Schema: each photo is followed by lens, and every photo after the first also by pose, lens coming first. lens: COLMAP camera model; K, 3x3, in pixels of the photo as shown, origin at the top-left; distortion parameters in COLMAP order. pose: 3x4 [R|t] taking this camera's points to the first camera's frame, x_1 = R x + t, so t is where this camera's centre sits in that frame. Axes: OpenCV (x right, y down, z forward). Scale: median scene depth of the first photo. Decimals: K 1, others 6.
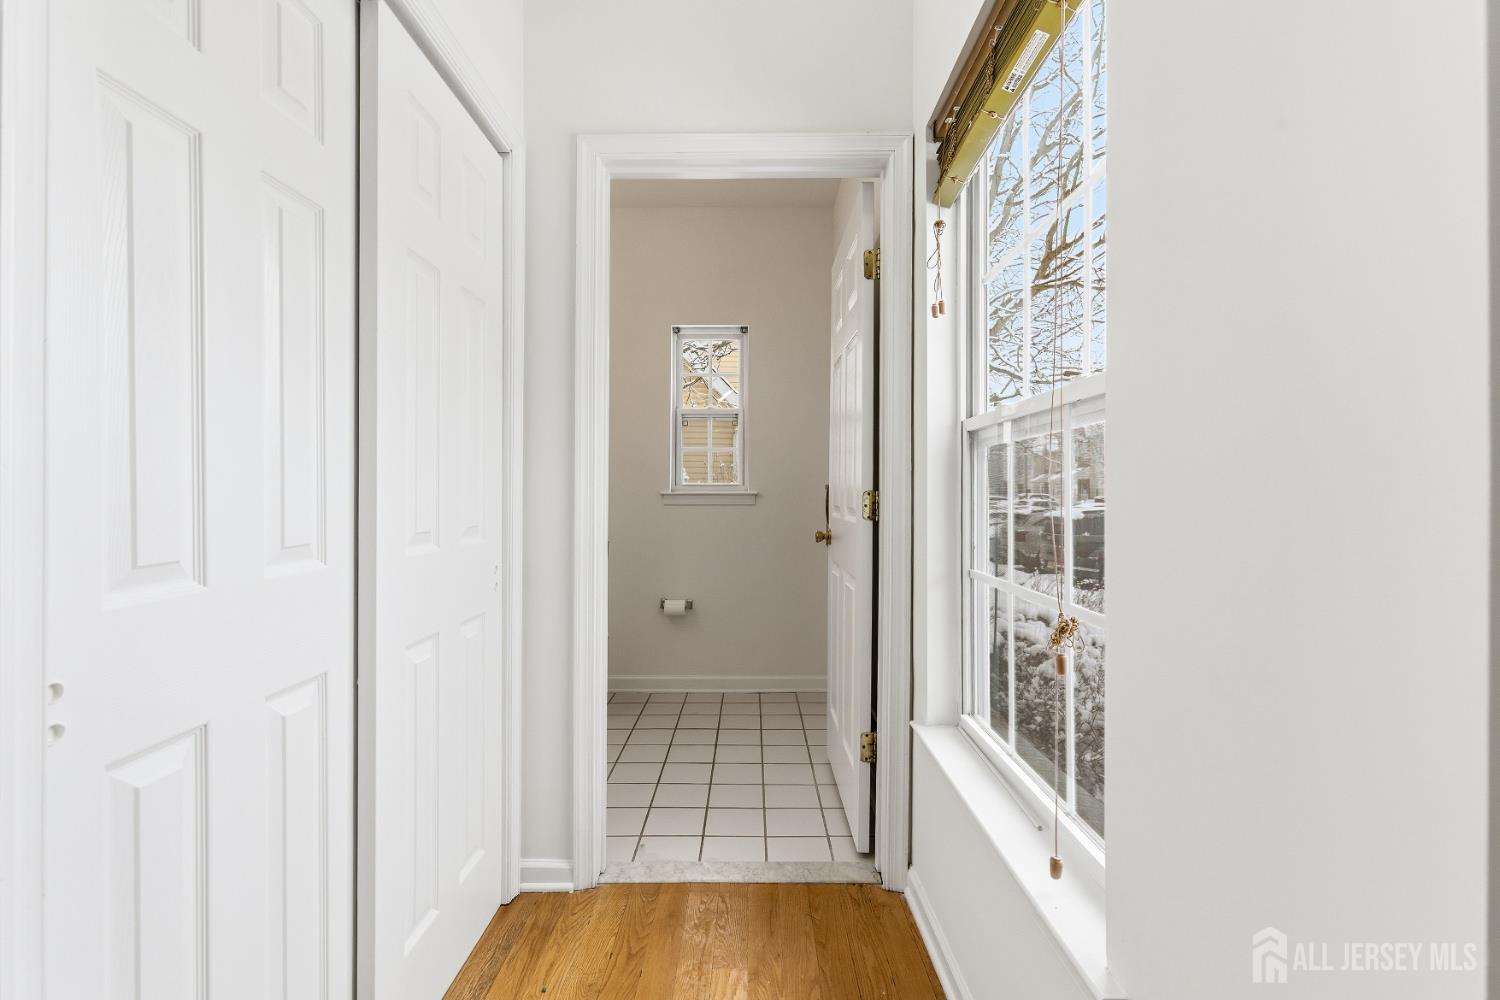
lens RADIAL K [[684.9, 0, 749.4], [0, 684.9, 496.5], [0, 0, 1]] dist [-0.000945, 0.000423]
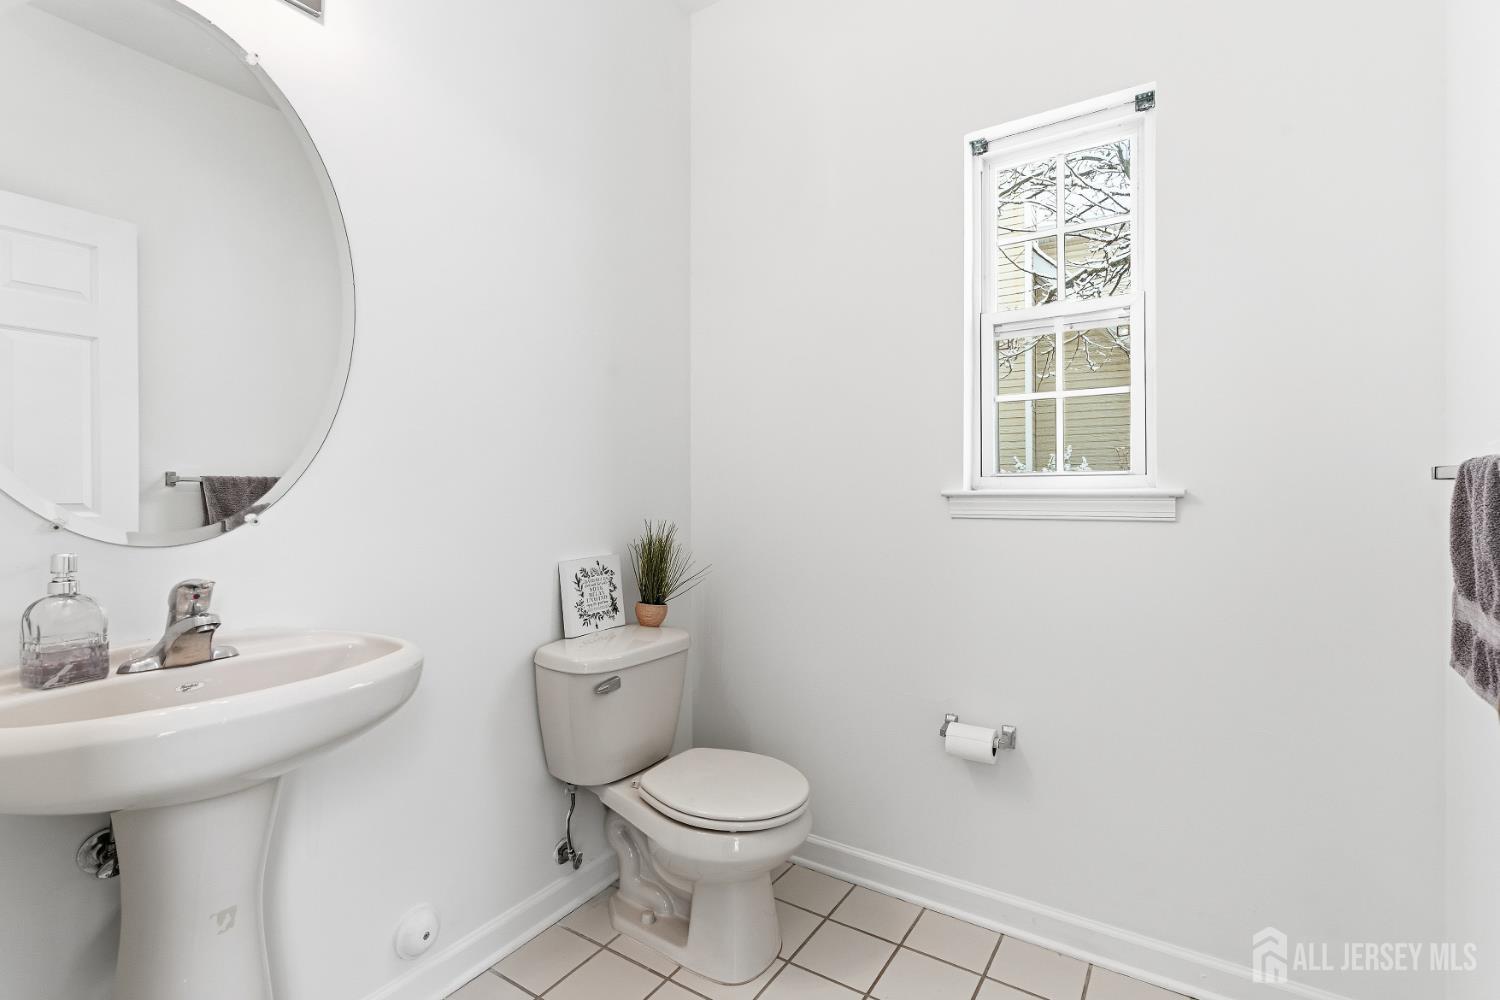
lens RADIAL K [[684.9, 0, 749.4], [0, 684.9, 496.5], [0, 0, 1]] dist [-0.000945, 0.000423]
pose [[0.838442, -0.003142, -0.544981, 0.016872], [0.003515, 0.999994, -0.000358, -0.002636], [0.544979, -0.001616, 0.838448, 0.525671]]
